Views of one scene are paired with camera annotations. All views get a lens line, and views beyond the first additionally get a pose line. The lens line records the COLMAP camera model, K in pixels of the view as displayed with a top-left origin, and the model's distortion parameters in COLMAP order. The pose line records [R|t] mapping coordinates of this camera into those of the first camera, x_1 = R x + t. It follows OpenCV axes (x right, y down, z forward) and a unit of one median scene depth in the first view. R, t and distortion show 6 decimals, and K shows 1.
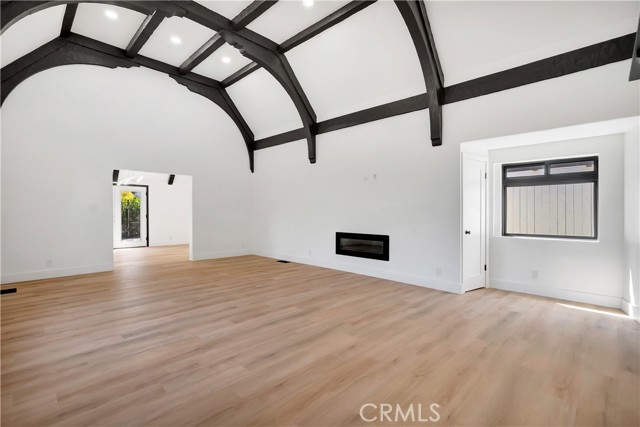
lens RADIAL K [[296.7, 0, 319.8], [0, 296.7, 215.5], [0, 0, 1]] dist [0.002158, 0.000348]
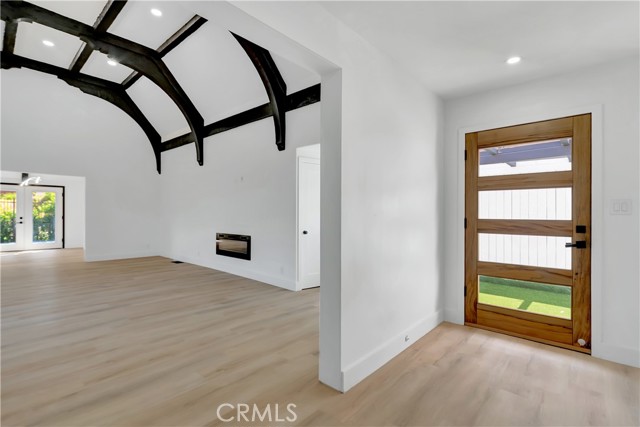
lens RADIAL K [[299.9, 0, 320.0], [0, 299.9, 213.5], [0, 0, 1]] dist [-0.003169, 0.000186]
pose [[0.998852, 0.003015, 0.047798, 0.496914], [-0.002320, 0.999891, -0.014576, 0.004485], [-0.047837, 0.014448, 0.998751, -0.068196]]
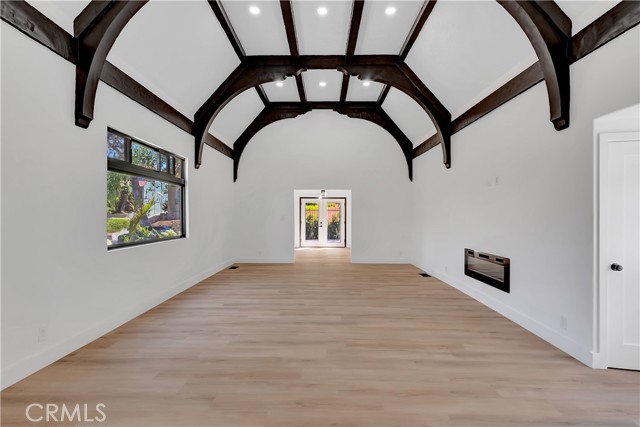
lens RADIAL K [[297.0, 0, 320.0], [0, 297.0, 213.5], [0, 0, 1]] dist [-0.002665, -0.000069]
pose [[0.693970, -0.003638, -0.719995, 0.512192], [-0.011131, 0.999814, -0.015781, -0.033051], [0.719918, 0.018965, 0.693800, 0.170984]]
